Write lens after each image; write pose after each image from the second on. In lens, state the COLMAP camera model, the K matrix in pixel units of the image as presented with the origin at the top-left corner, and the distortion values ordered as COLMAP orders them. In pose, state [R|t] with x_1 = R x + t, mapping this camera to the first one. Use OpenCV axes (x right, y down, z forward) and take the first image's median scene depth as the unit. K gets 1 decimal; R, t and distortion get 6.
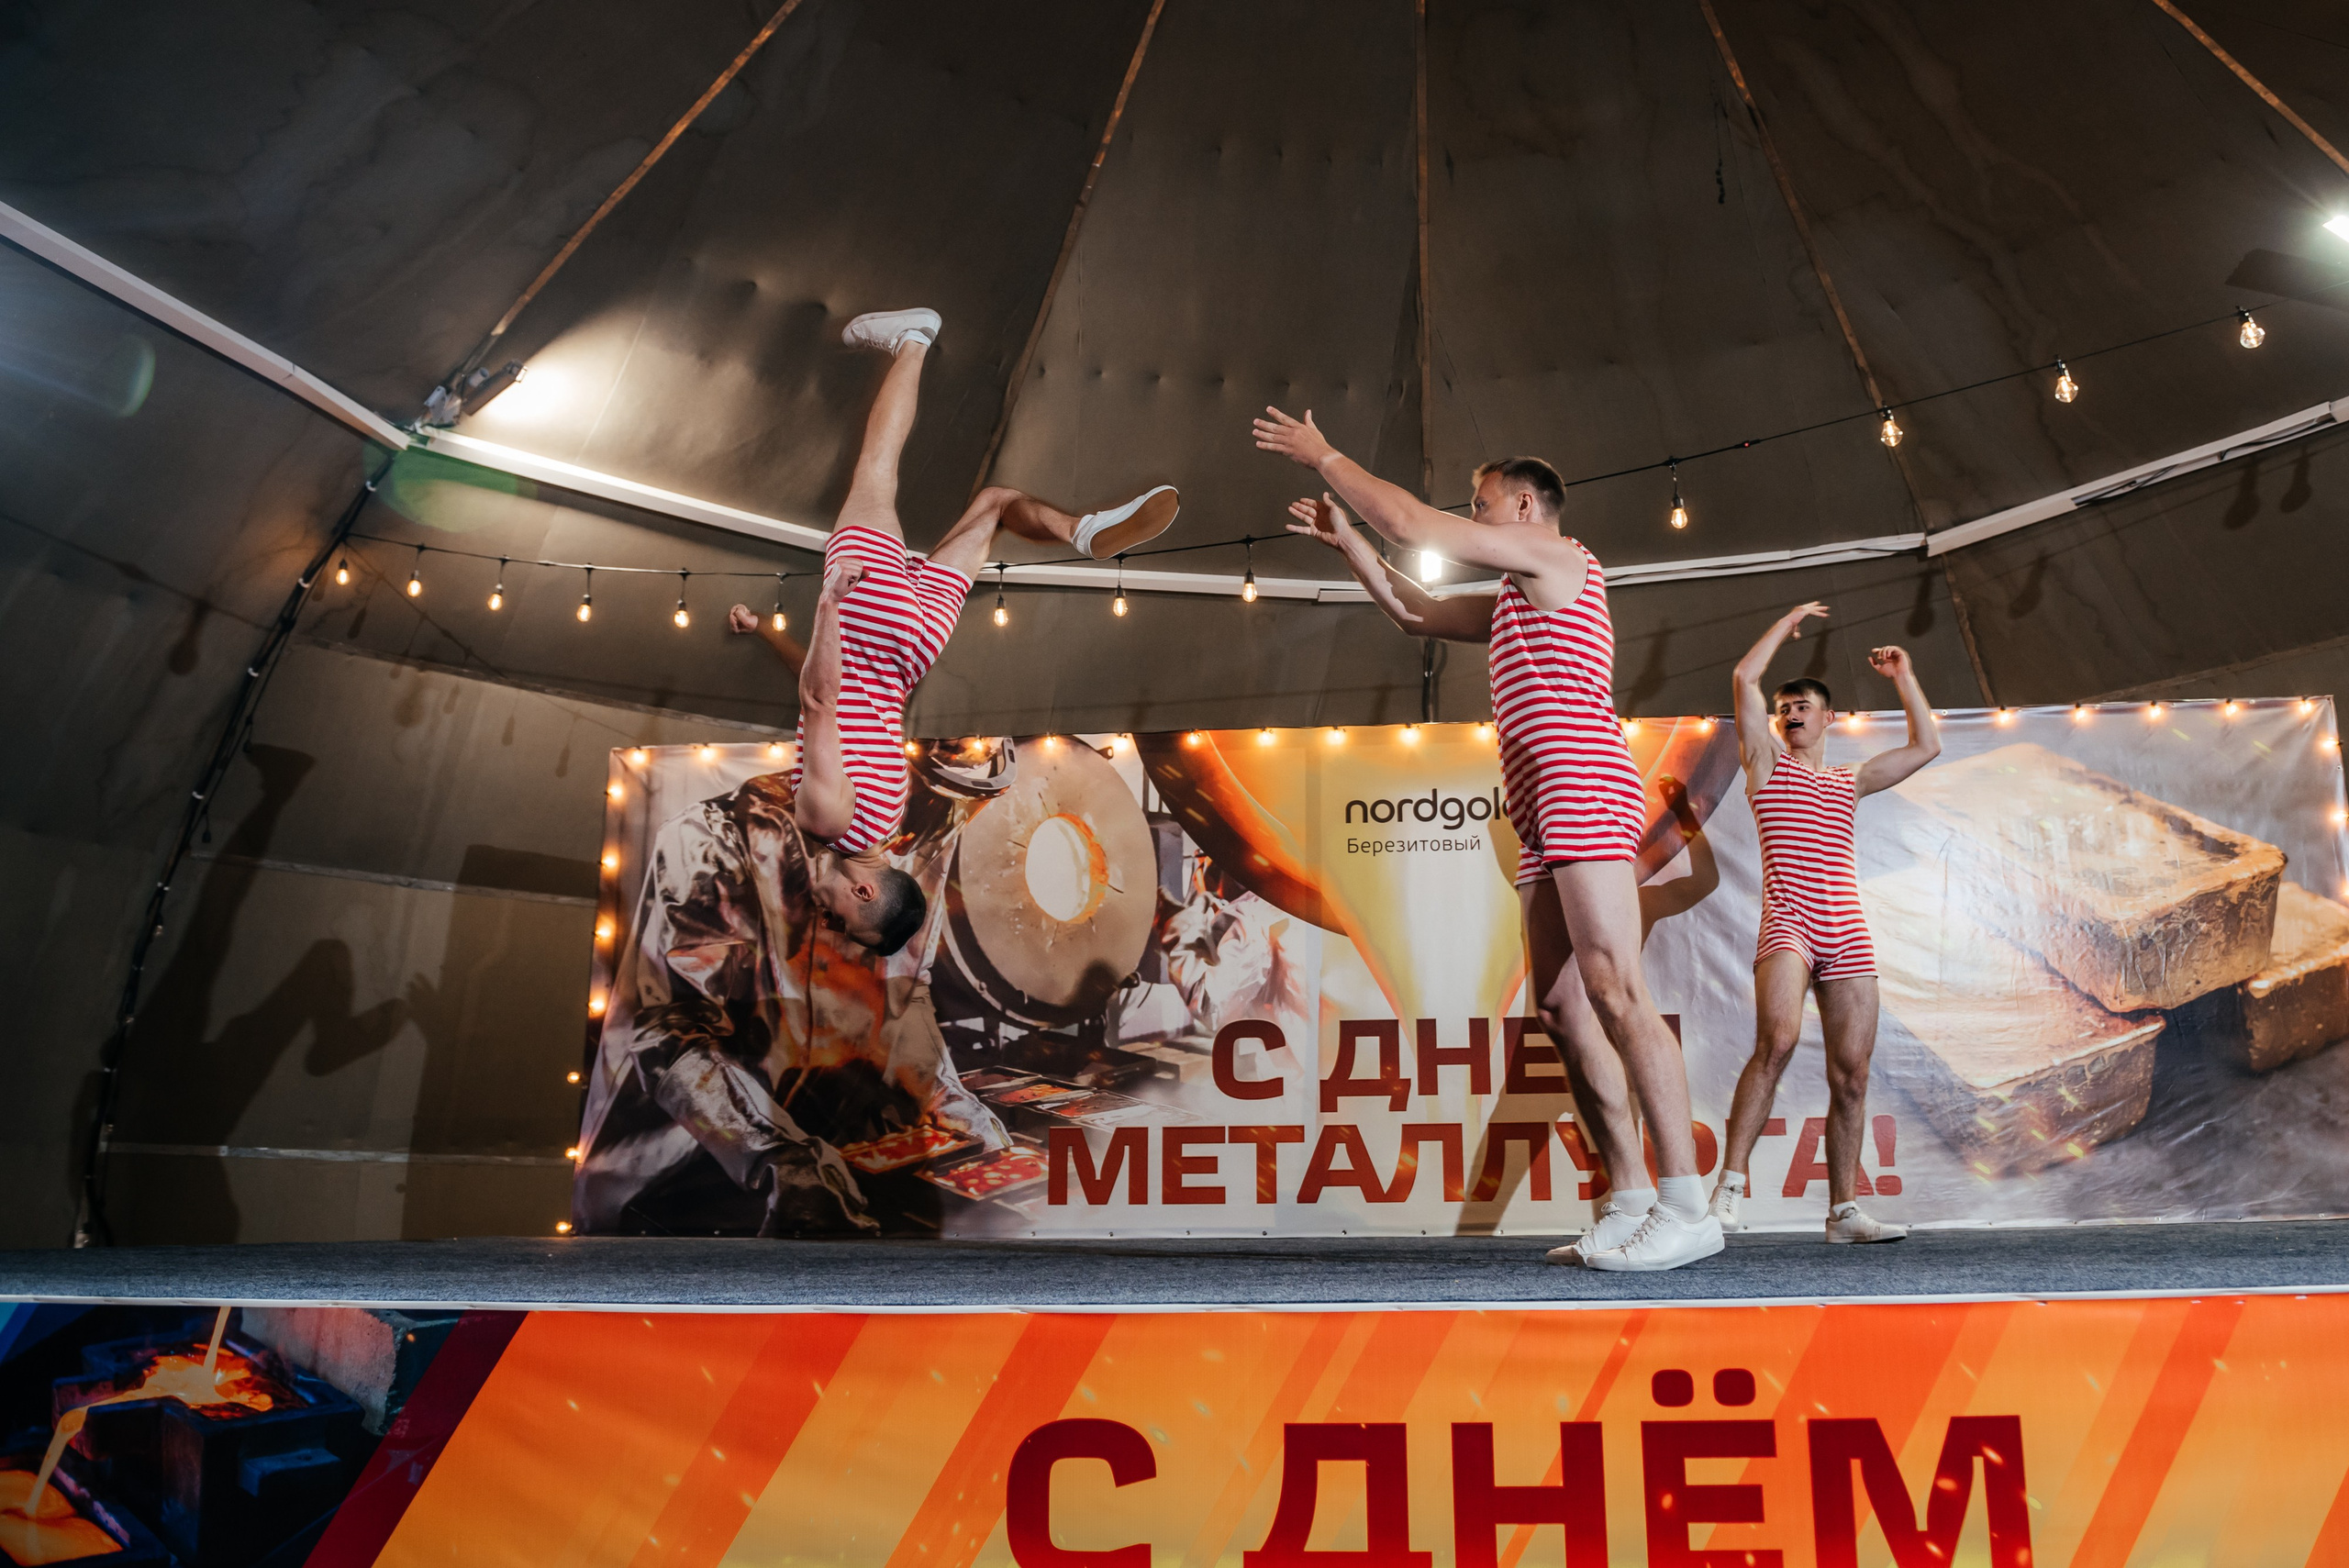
lens RADIAL K [[1754.4, 0, 1273.1], [0, 1754.4, 730.5], [0, 0, 1]] dist [-0.044174, -0.011197]
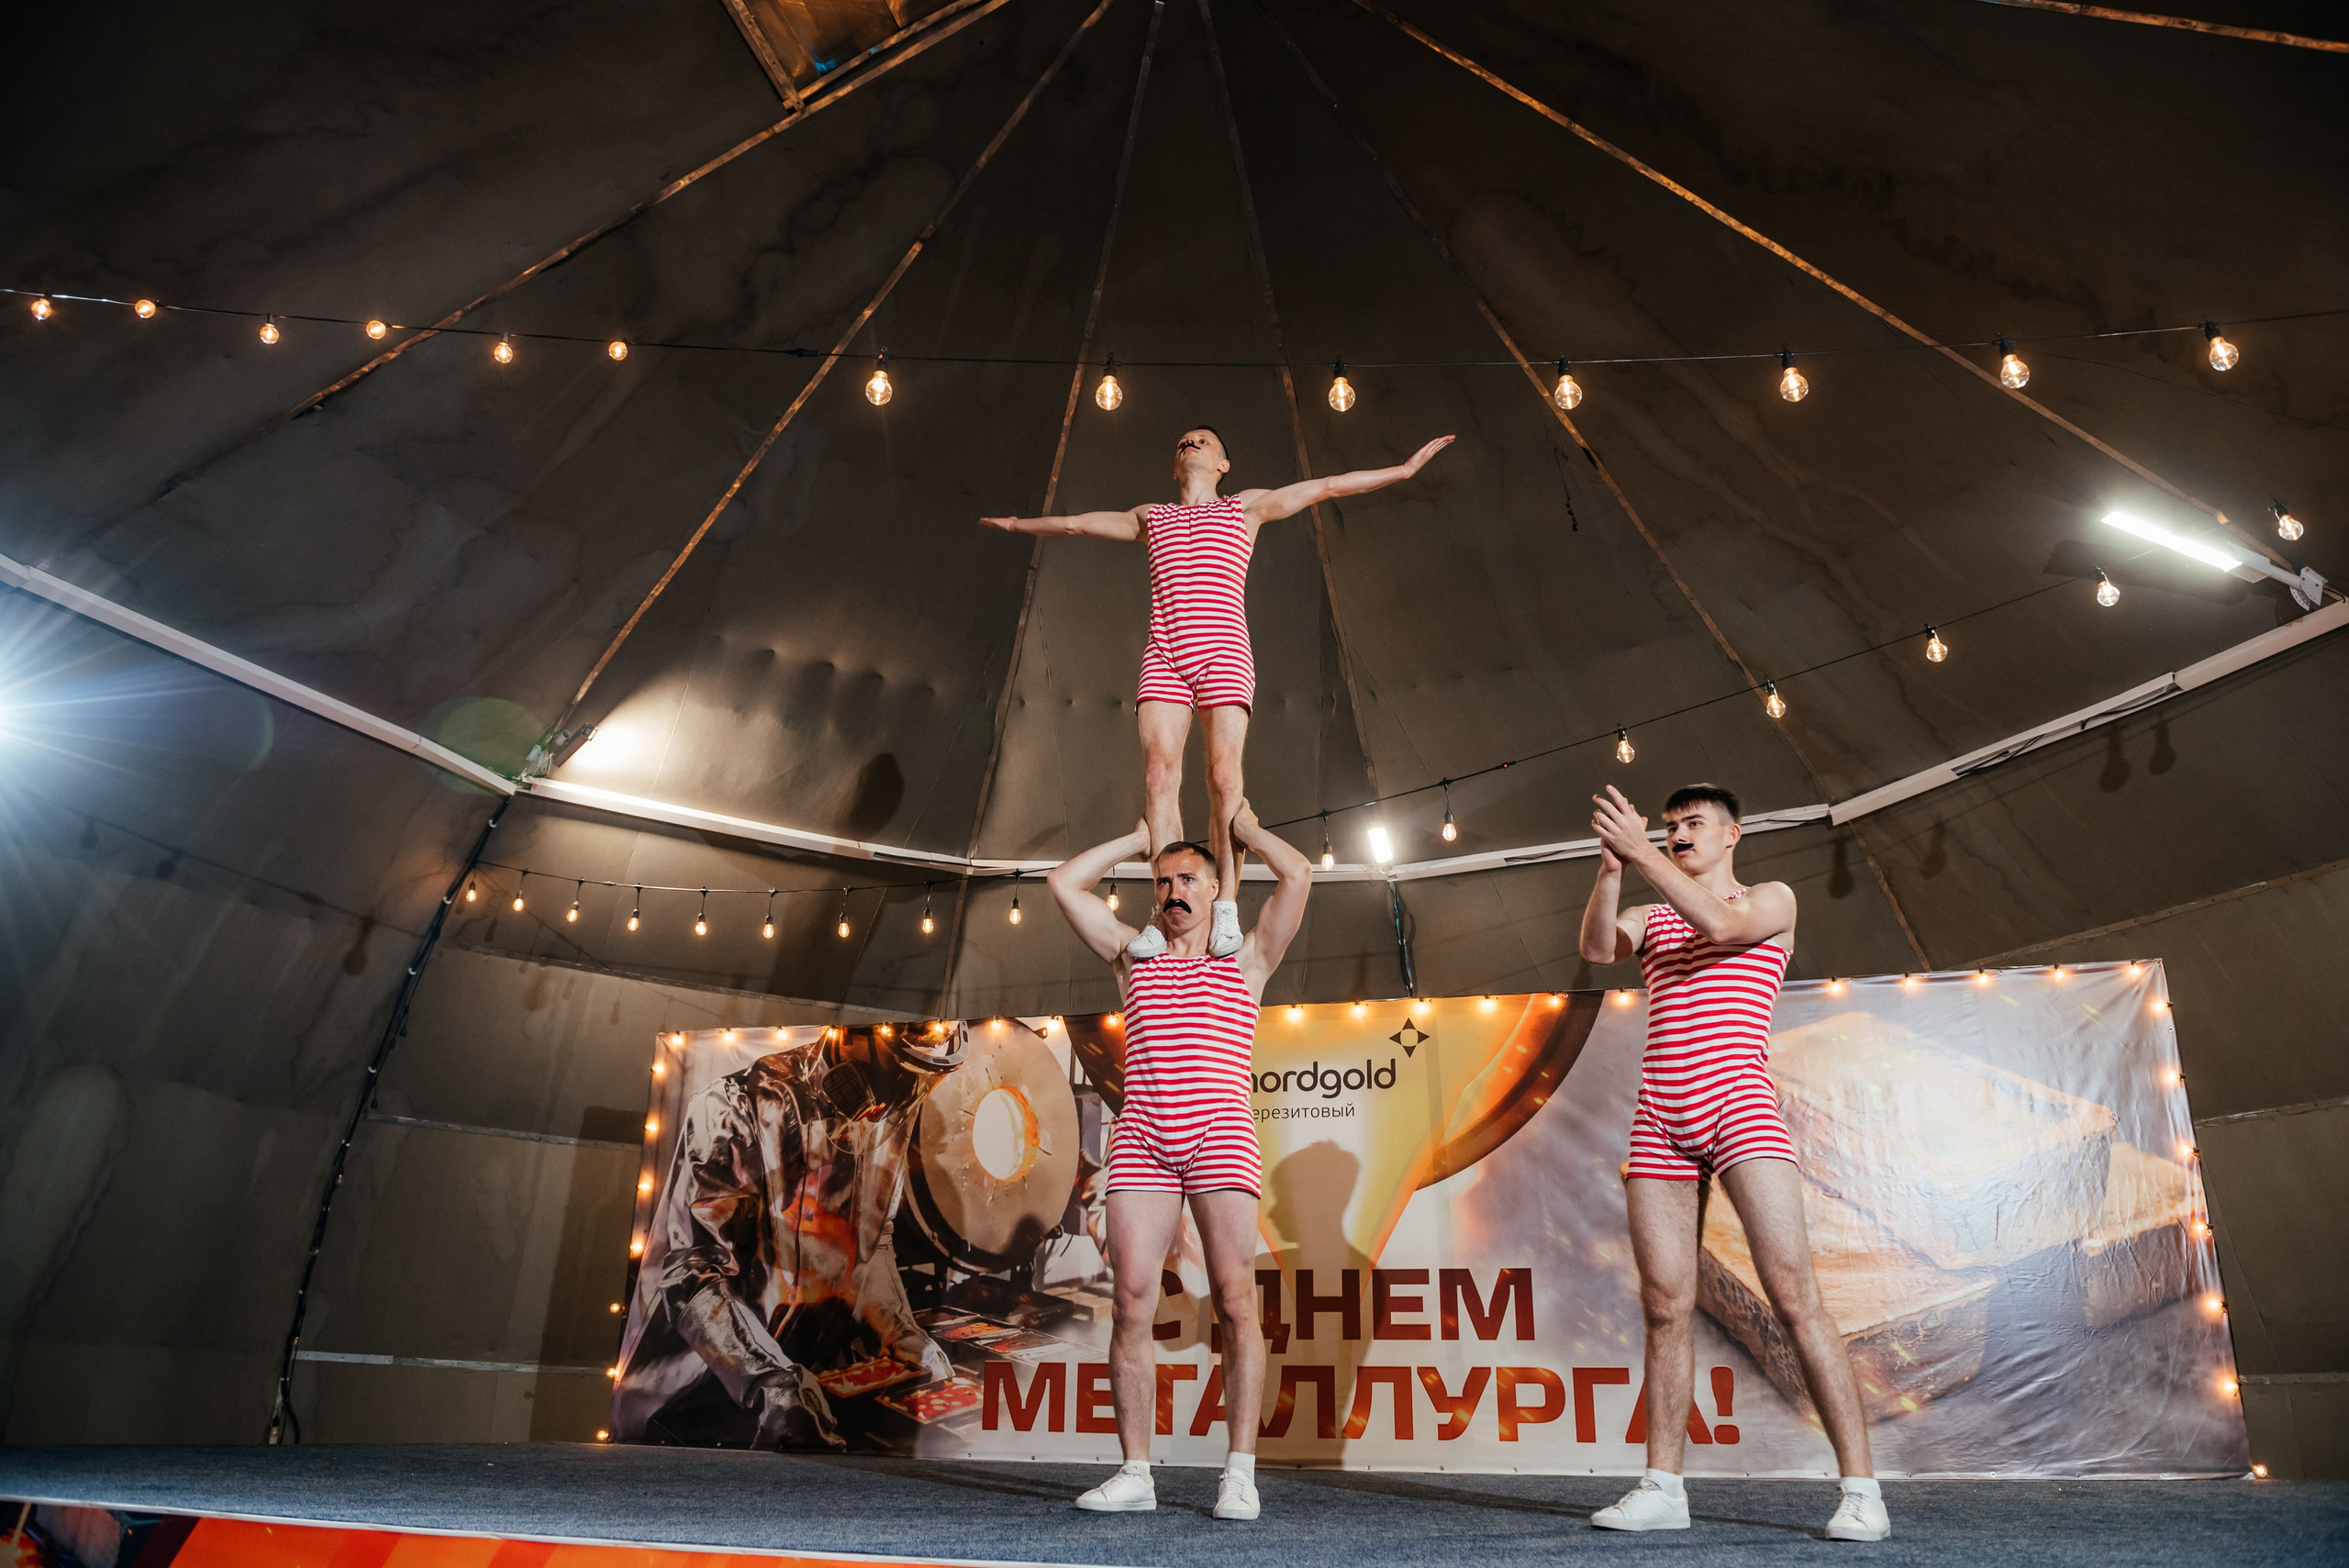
lens RADIAL K [[1607.3, 0, 1177.3], [0, 1607.3, 783.1], [0, 0, 1]] dist [-0.045976, -0.005652]
pose [[0.982329, -0.043310, -0.182081, 0.204021], [0.023169, 0.993514, -0.111326, -0.032894], [0.185722, 0.105140, 0.976961, -0.051808]]
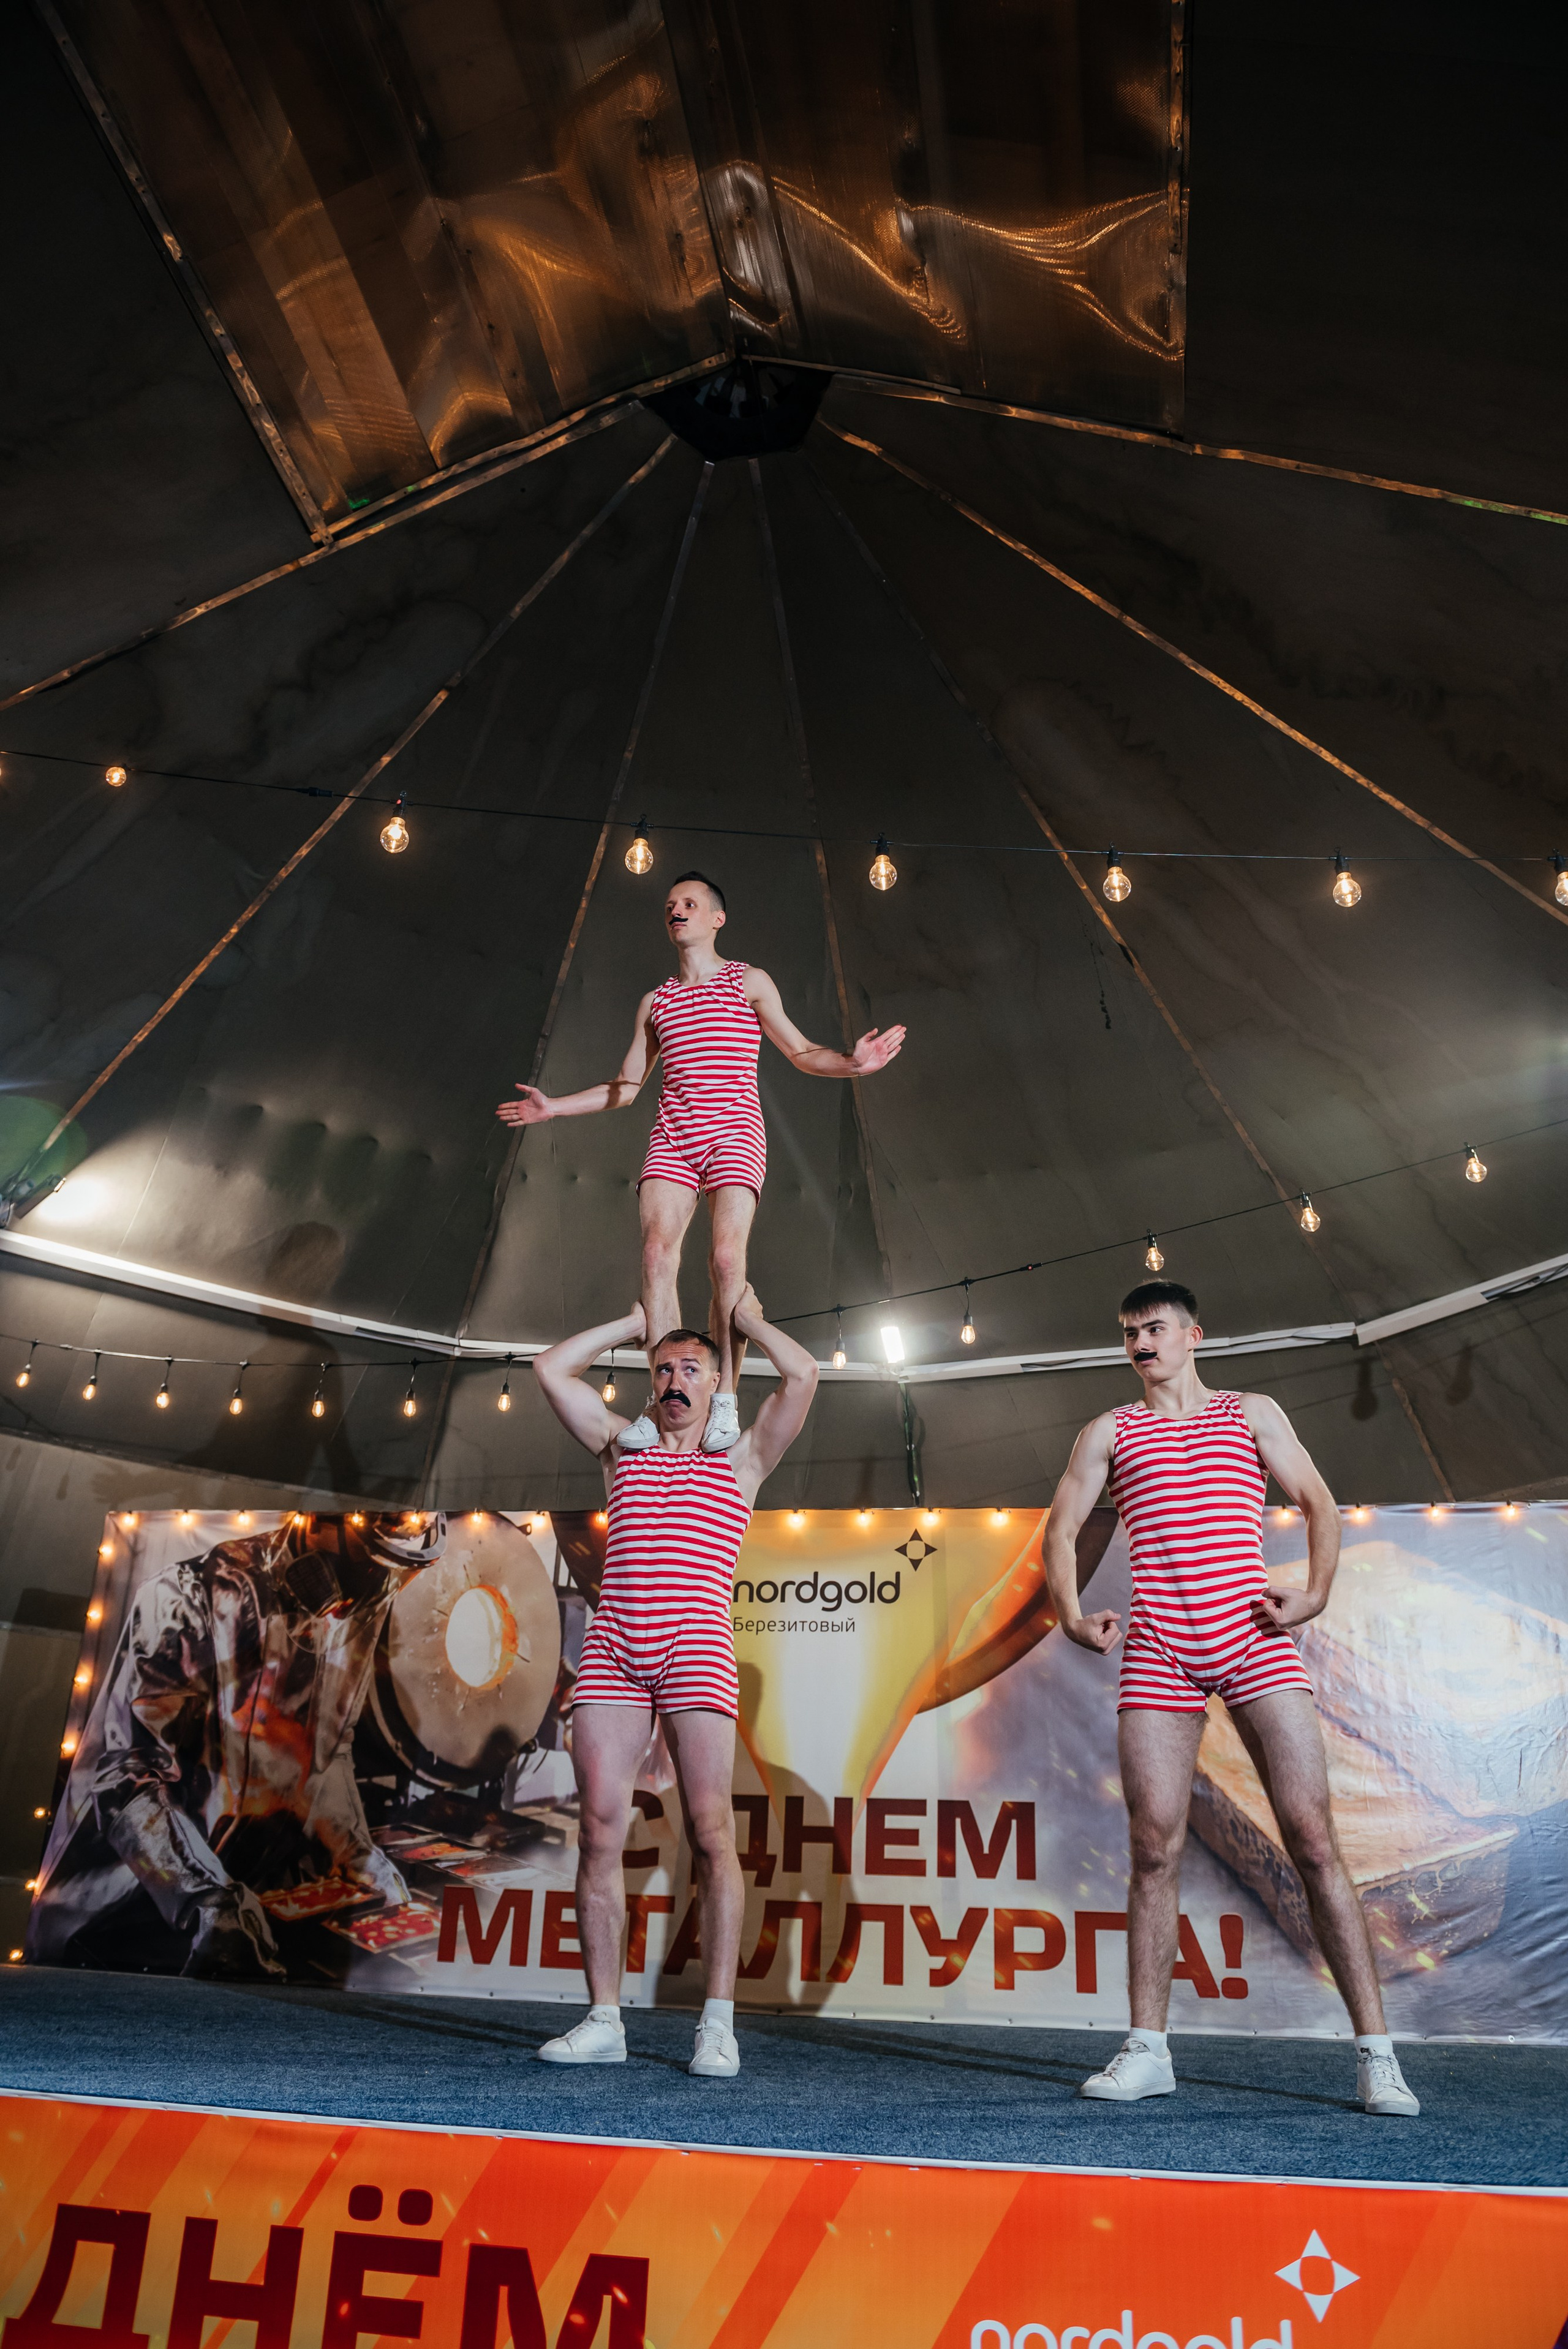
lens RADIAL K [[1673.1, 0, 781.5], [0, 1673.1, 1170.7], [0, 0, 1]] dist [-0.042944, -0.003204]
pose [[0.992613, -0.003024, -0.121284, 0.198235], [-0.017805, 0.985235, -0.170281, -0.034688], [0.120008, 0.171183, 0.977903, -0.042240]]
